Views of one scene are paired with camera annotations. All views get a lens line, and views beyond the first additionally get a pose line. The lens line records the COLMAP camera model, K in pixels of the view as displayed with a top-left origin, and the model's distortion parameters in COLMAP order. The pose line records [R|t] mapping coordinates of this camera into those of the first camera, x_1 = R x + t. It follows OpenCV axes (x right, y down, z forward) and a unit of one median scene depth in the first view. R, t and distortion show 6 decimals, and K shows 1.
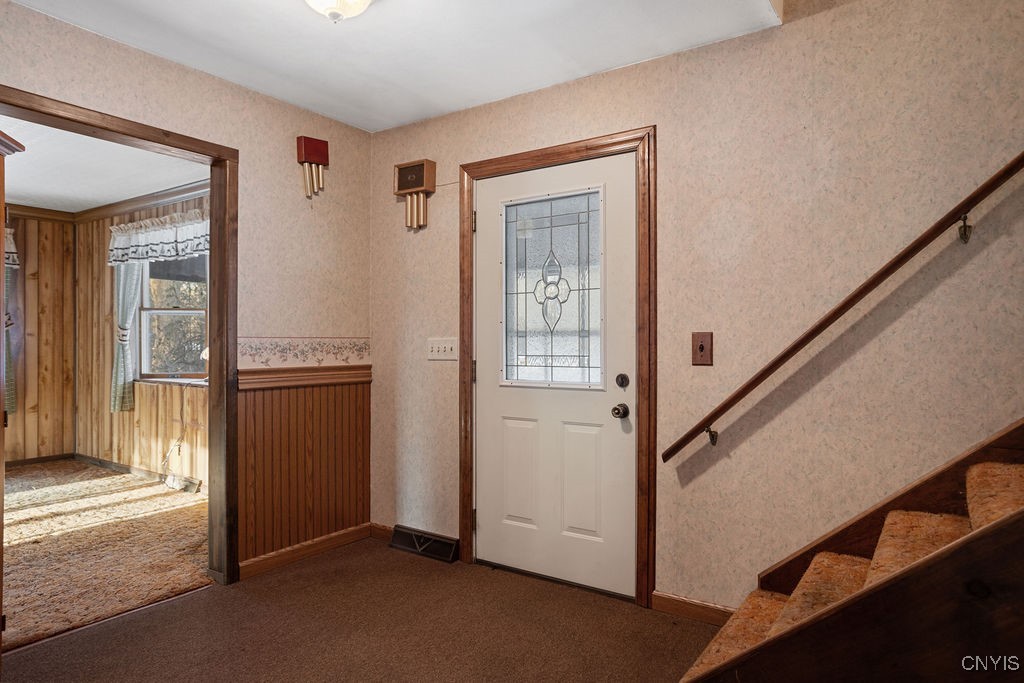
lens RADIAL K [[602.5, 0, 507.5], [0, 602.5, 332.8], [0, 0, 1]] dist [-0.001751, -0.000372]
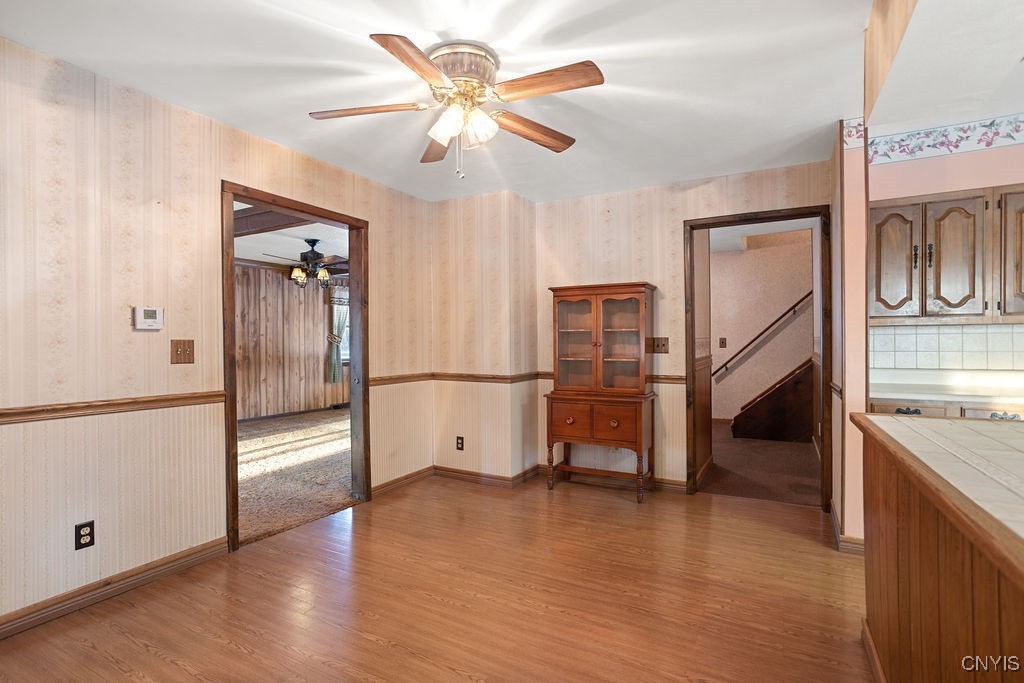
lens RADIAL K [[496.7, 0, 512.0], [0, 496.7, 341.5], [0, 0, 1]] dist [0.001385, 0.000427]
pose [[0.996523, -0.001737, 0.083302, -1.003148], [0.001799, 0.999998, -0.000672, 0.017764], [-0.083301, 0.000819, 0.996524, -1.544810]]
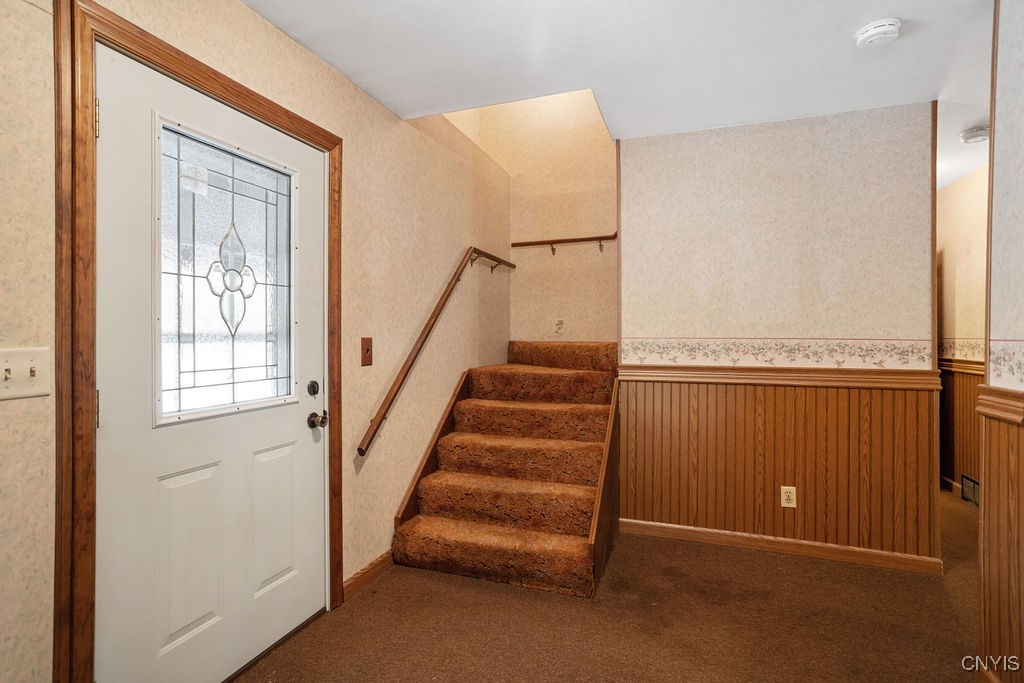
lens RADIAL K [[496.7, 0, 512.0], [0, 496.7, 341.5], [0, 0, 1]] dist [0.001385, 0.000427]
pose [[-0.215949, -0.002352, 0.976402, -0.638542], [0.005759, 0.999977, 0.003683, 0.005819], [-0.976388, 0.006419, -0.215930, 0.868417]]
